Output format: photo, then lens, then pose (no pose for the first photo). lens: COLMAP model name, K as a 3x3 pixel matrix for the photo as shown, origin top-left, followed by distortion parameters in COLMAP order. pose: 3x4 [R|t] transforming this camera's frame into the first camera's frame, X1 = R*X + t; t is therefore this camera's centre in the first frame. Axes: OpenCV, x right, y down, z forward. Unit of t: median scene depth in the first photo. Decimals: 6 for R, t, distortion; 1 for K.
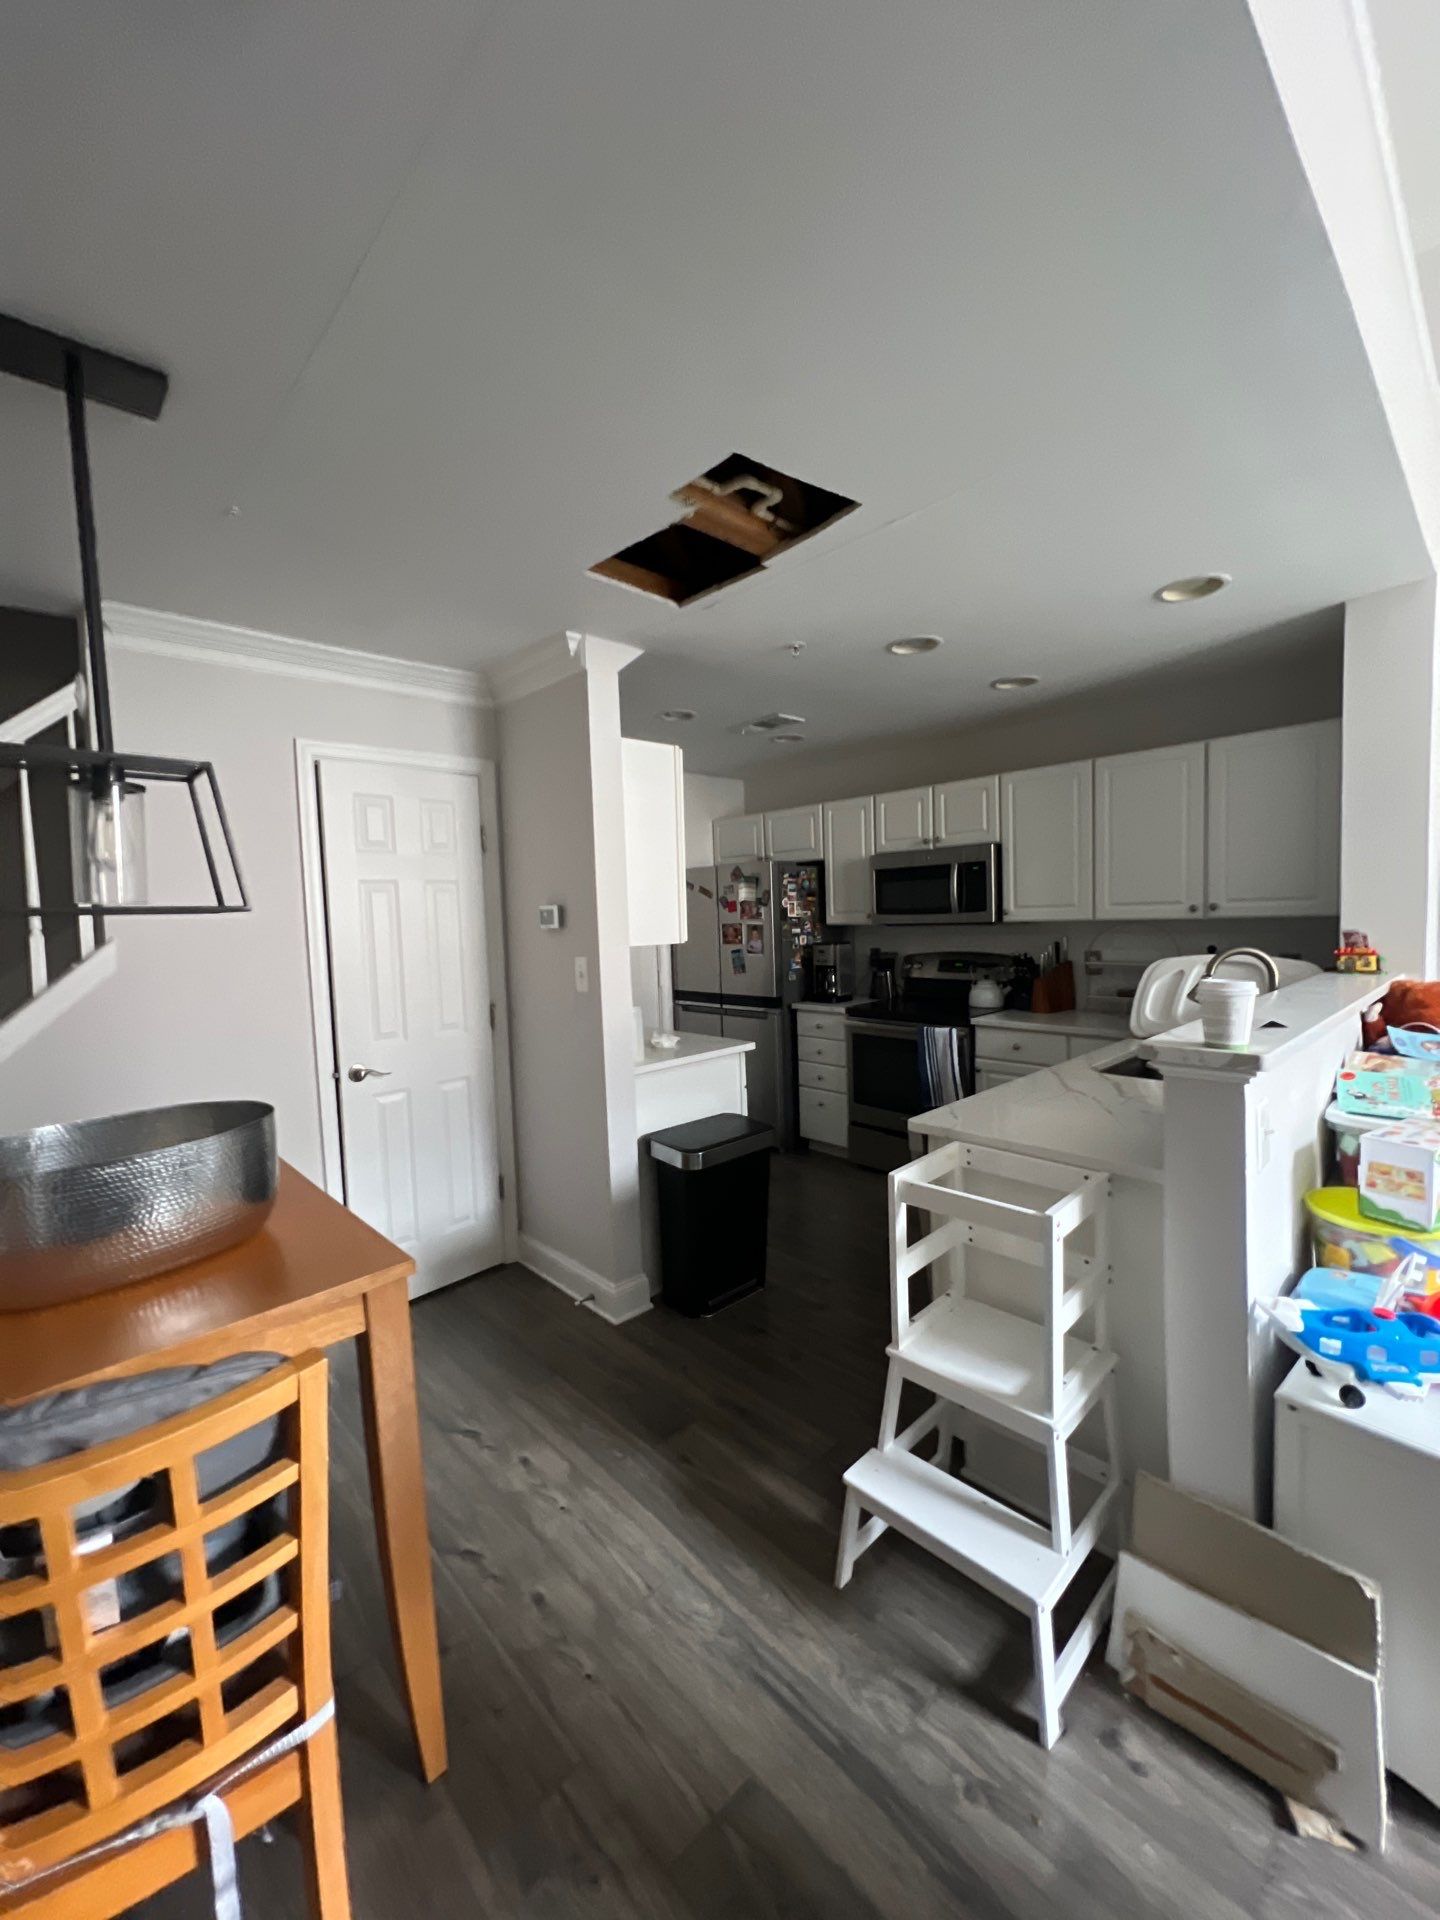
lens RADIAL K [[766.5, 0, 717.6], [0, 766.5, 956.5], [0, 0, 1]] dist [-0.000592, -0.000264]
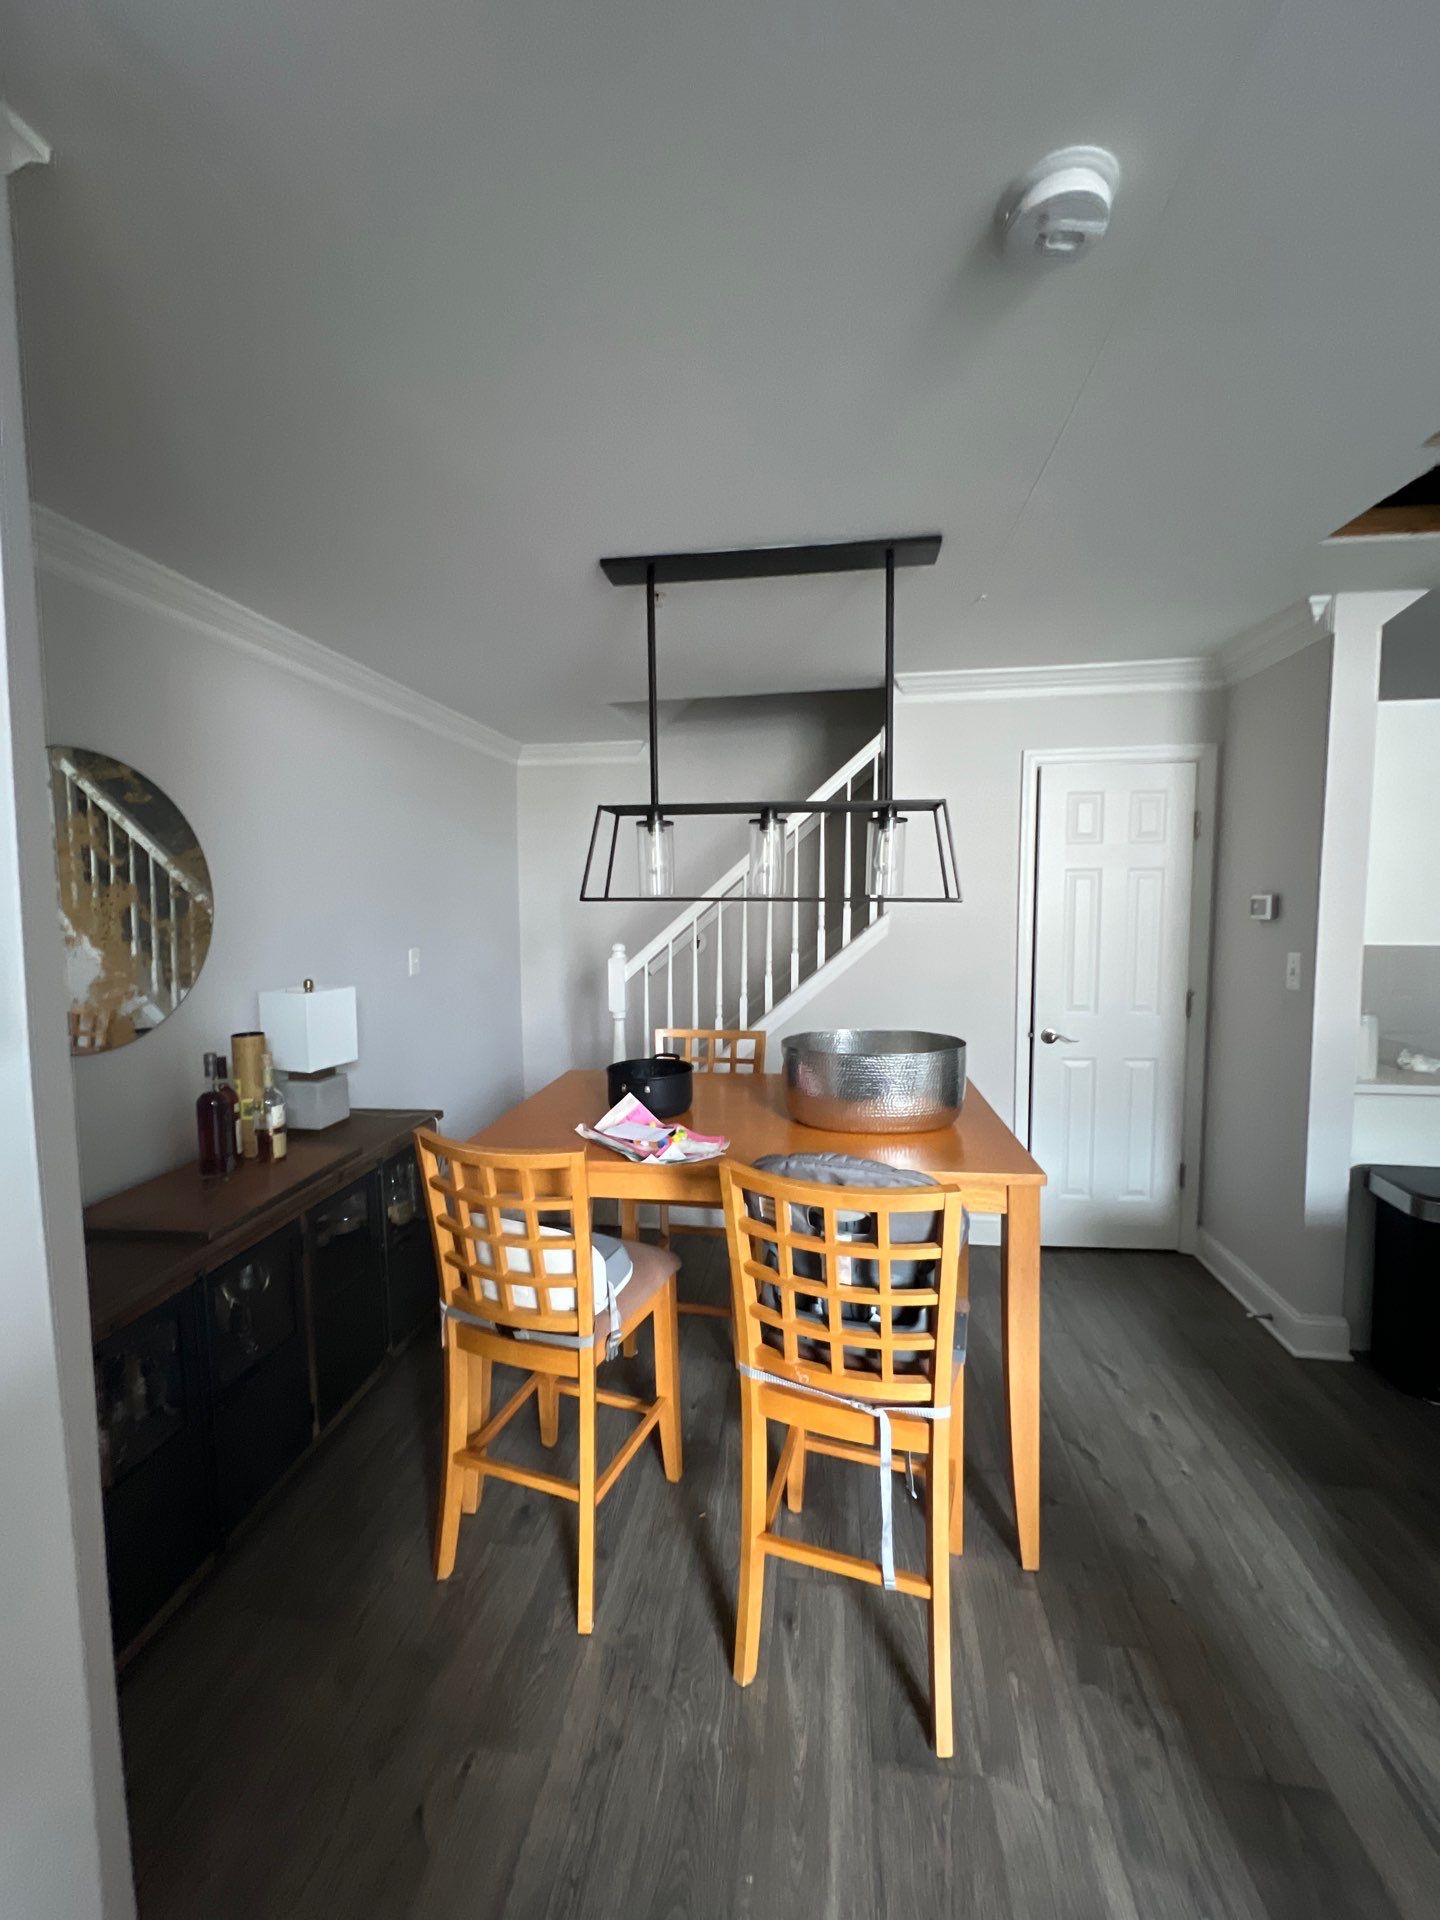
lens RADIAL K [[774.6, 0, 715.6], [0, 774.6, 958.3], [0, 0, 1]] dist [0.001112, 0.000238]
pose [[0.623408, 0.091255, -0.776554, 0.117486], [-0.062747, 0.995802, 0.066647, -0.011155], [0.779375, 0.007178, 0.626516, -0.129410]]
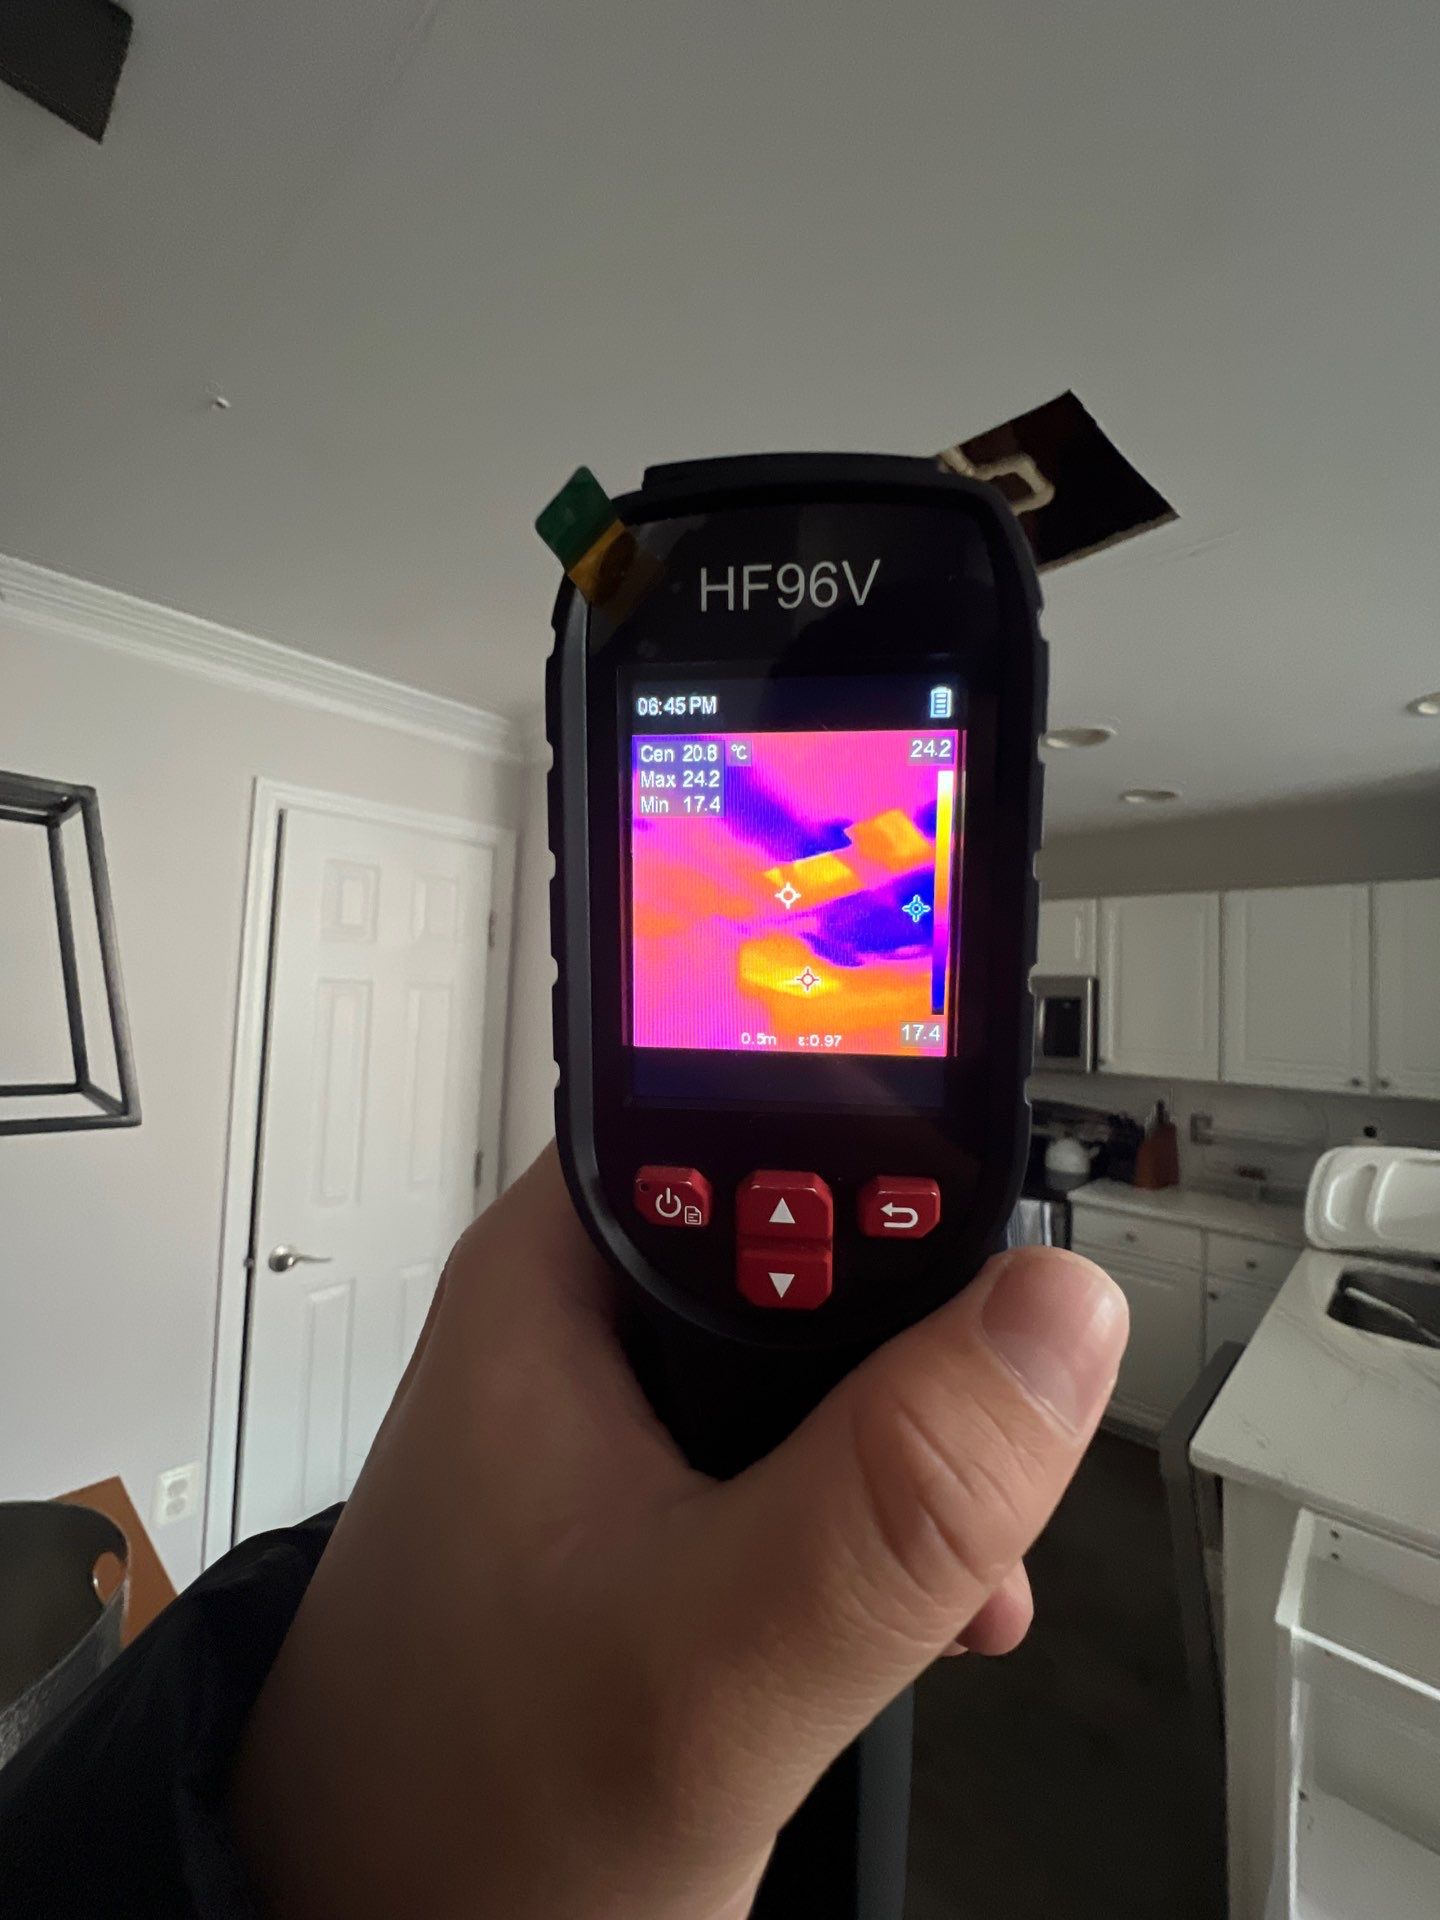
lens RADIAL K [[774.6, 0, 715.6], [0, 774.6, 958.3], [0, 0, 1]] dist [0.001112, 0.000238]
pose [[0.994277, 0.077825, 0.073182, -0.164588], [-0.069287, 0.991208, -0.112724, -0.064949], [-0.081312, 0.107008, 0.990928, 0.267775]]
